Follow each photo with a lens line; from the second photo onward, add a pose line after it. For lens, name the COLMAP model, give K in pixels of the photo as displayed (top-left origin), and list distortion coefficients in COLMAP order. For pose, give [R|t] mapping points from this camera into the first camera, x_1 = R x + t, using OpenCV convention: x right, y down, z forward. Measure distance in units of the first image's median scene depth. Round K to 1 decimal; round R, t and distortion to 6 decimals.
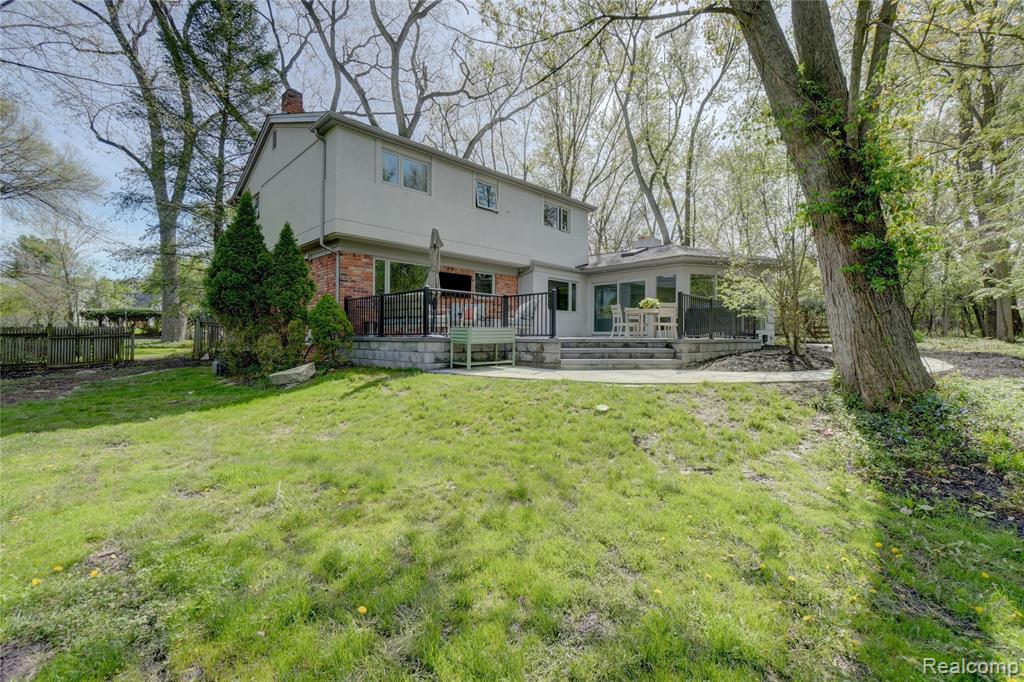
lens RADIAL K [[440.0, 0, 510.4], [0, 440.0, 335.2], [0, 0, 1]] dist [-0.002203, 0.000364]
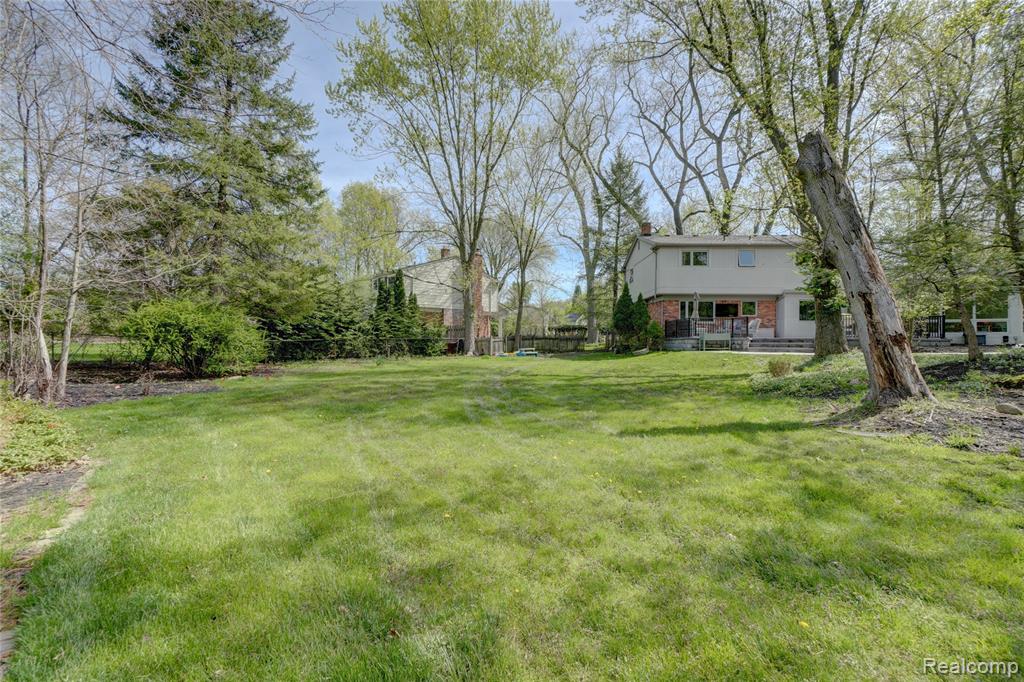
lens RADIAL K [[440.0, 0, 511.3], [0, 440.0, 339.4], [0, 0, 1]] dist [-0.002203, 0.000364]
pose [[0.687353, -0.004092, -0.726312, 0.719504], [0.001161, 0.999989, -0.004535, 0.018863], [0.726322, 0.002274, 0.687351, -1.119605]]
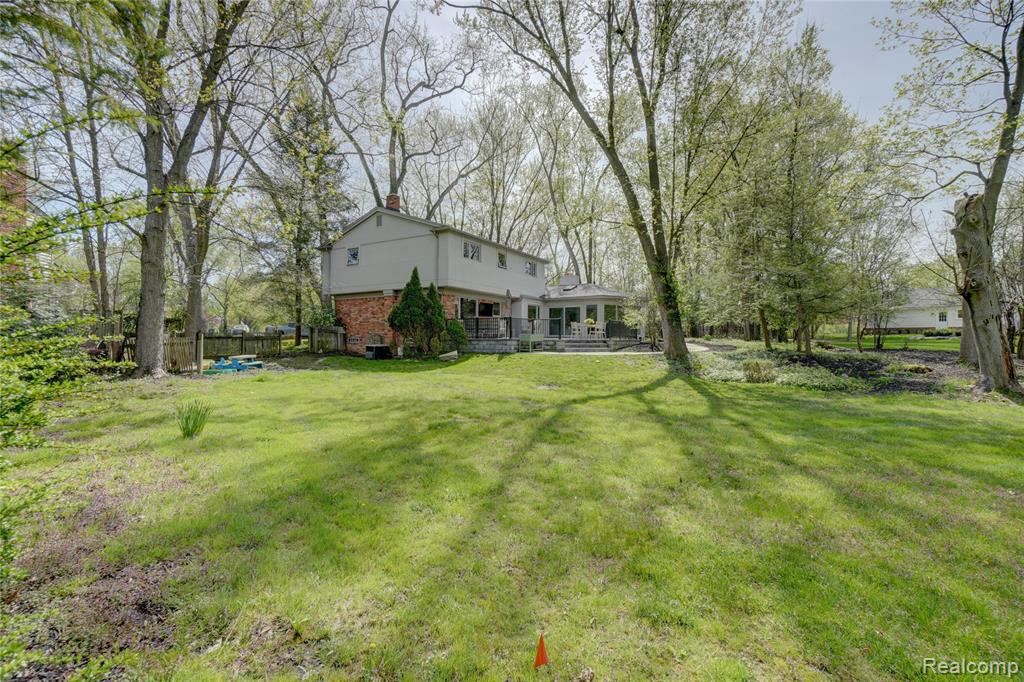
lens RADIAL K [[440.0, 0, 512.7], [0, 440.0, 341.1], [0, 0, 1]] dist [-0.002203, 0.000364]
pose [[0.965158, -0.003765, 0.261639, -0.604053], [0.000544, 0.999923, 0.012382, -0.008642], [-0.261666, -0.011808, 0.965086, -0.934853]]
